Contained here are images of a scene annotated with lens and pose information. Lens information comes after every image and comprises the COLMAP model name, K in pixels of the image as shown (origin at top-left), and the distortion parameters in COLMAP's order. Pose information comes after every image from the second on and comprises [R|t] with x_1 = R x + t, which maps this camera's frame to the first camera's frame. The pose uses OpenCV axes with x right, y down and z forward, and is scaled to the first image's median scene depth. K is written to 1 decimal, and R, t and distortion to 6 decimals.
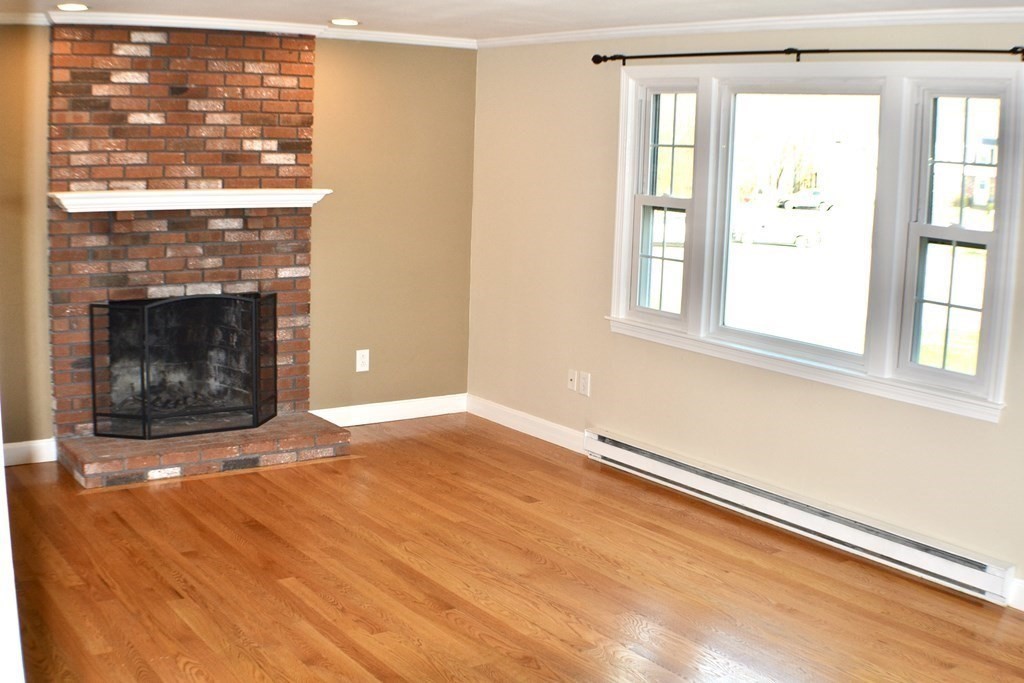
lens RADIAL K [[1165.6, 0, 512.0], [0, 1165.6, 341.5], [0, 0, 1]] dist [-0.274244, 0.009558]
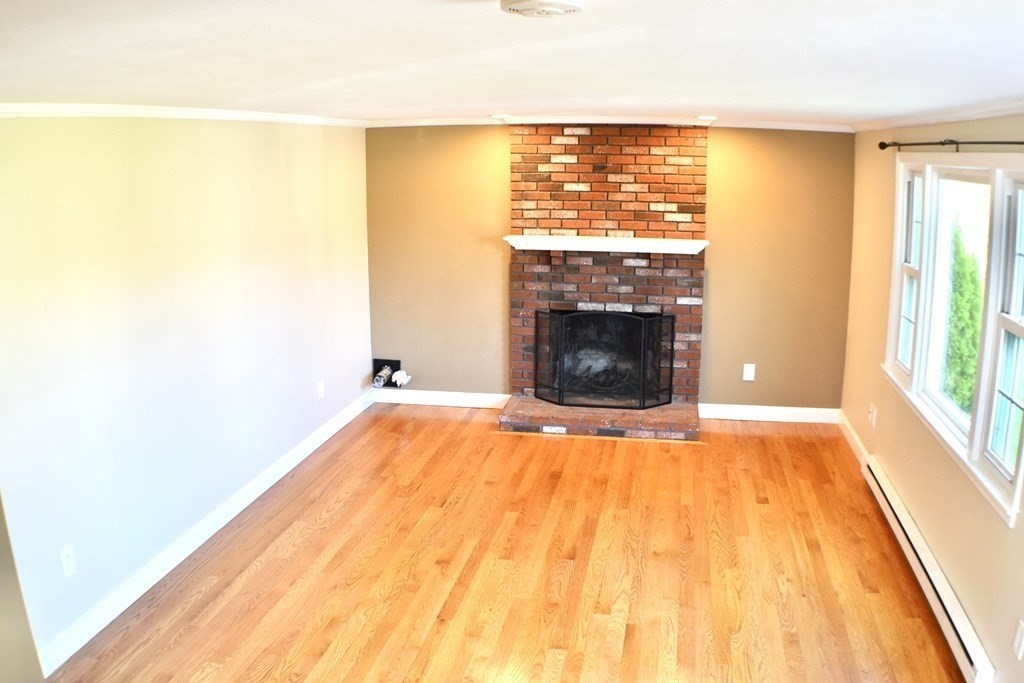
lens RADIAL K [[886.1, 0, 512.0], [0, 886.1, 341.5], [0, 0, 1]] dist [-0.293948, 0.064246]
pose [[0.691675, 0.117795, -0.712537, 0.436220], [-0.098180, 0.992786, 0.068819, -0.067905], [0.715504, 0.022357, 0.698251, 0.142653]]
